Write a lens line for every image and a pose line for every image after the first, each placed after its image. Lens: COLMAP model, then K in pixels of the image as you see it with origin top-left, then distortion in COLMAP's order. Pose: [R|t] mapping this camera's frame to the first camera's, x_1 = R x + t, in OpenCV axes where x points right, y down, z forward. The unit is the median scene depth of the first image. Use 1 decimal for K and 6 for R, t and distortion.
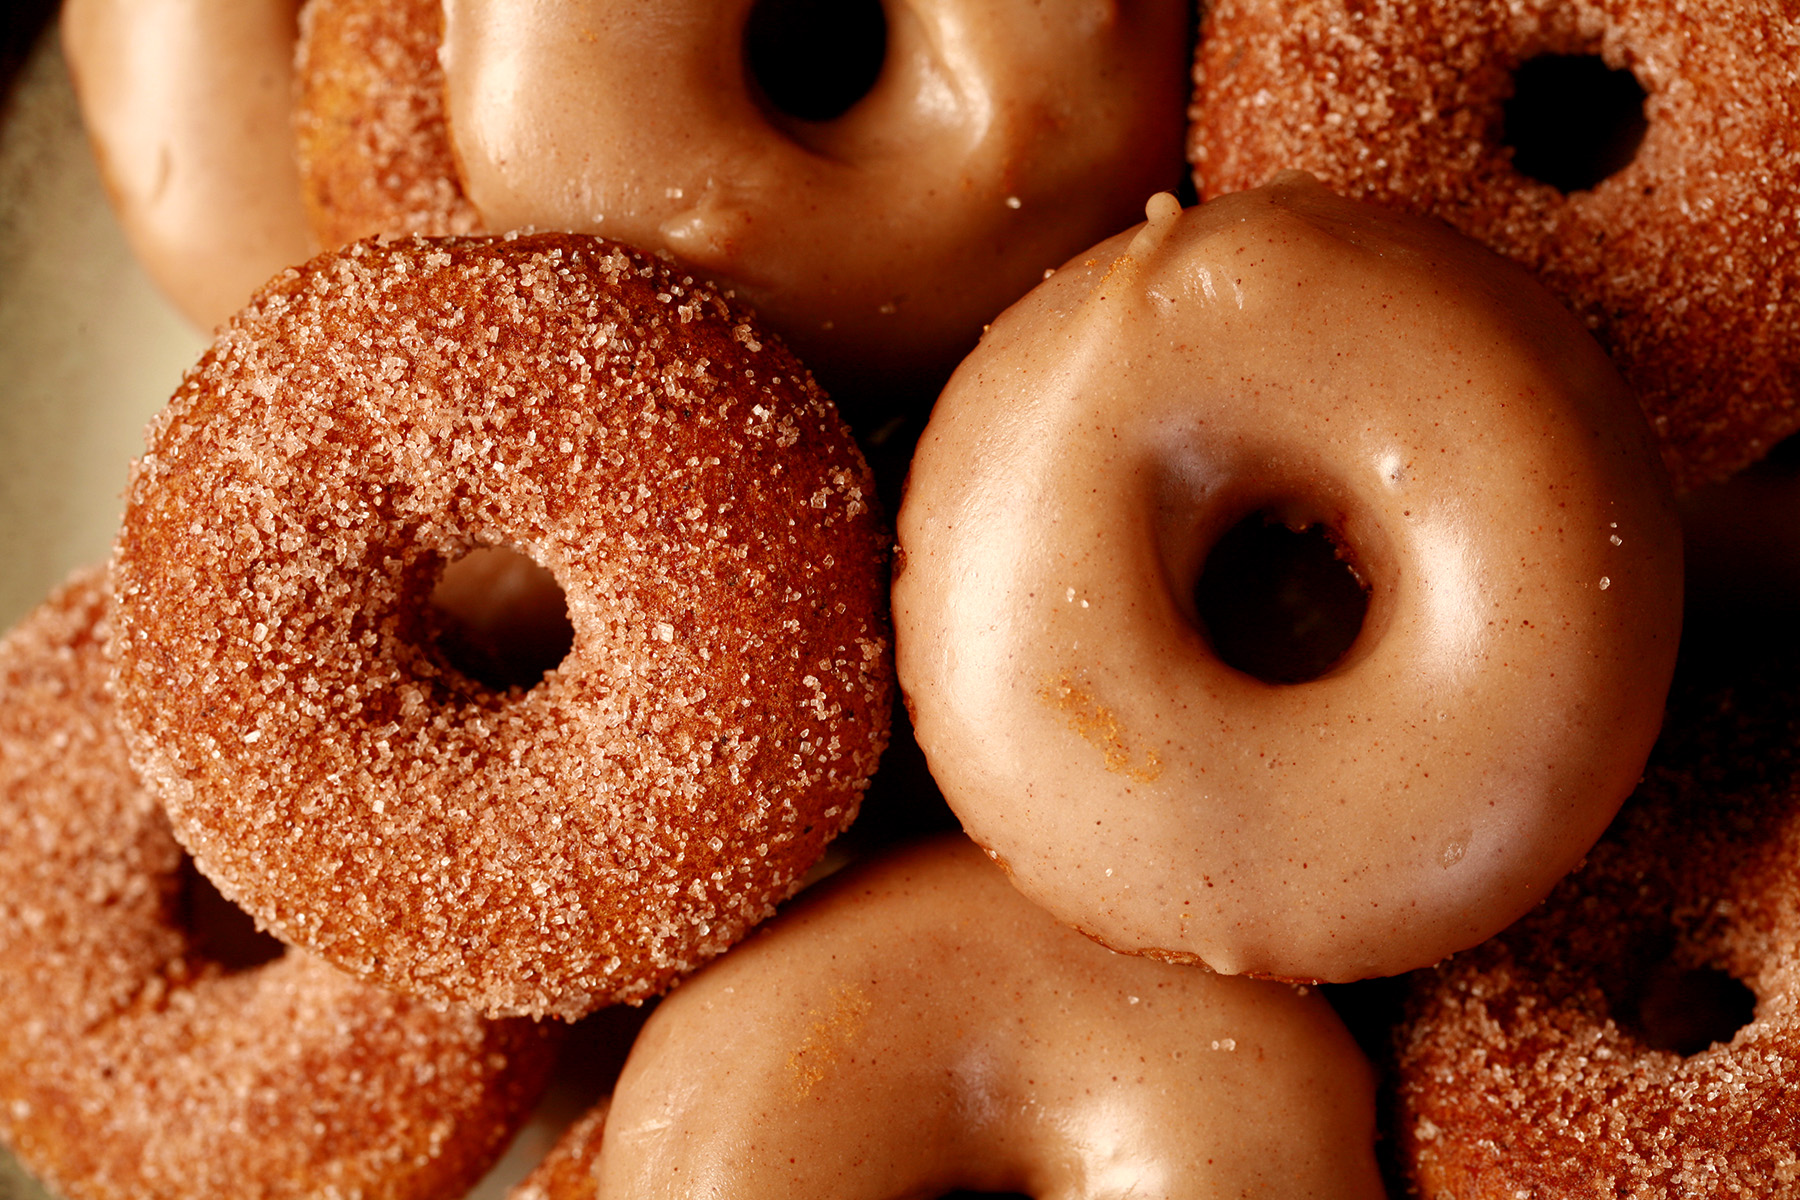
lens RADIAL K [[6470.1, 0, 900.0], [0, 6470.1, 600.0], [0, 0, 1]] dist [-0.068056, 1.841394]
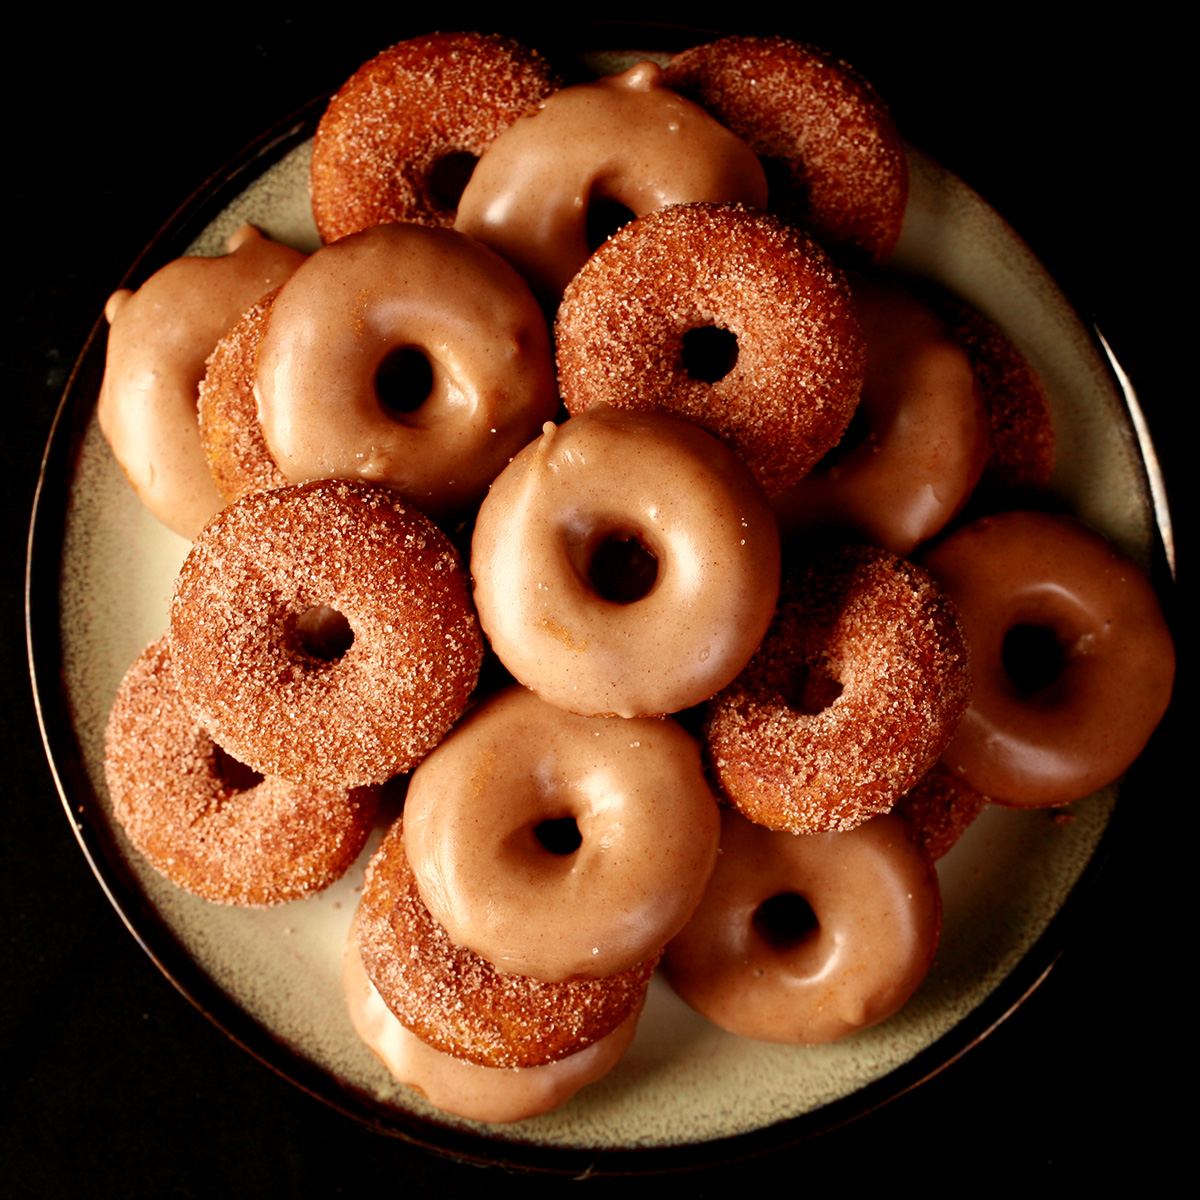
lens RADIAL K [[5729.5, 0, 600.0], [0, 5729.5, 600.0], [0, 0, 1]] dist [-0.208279, -3.891627]
pose [[0.982068, -0.188304, -0.009133, 0.067741], [0.188515, 0.981365, 0.037199, -0.073683], [0.001958, -0.038254, 0.999266, -1.251204]]
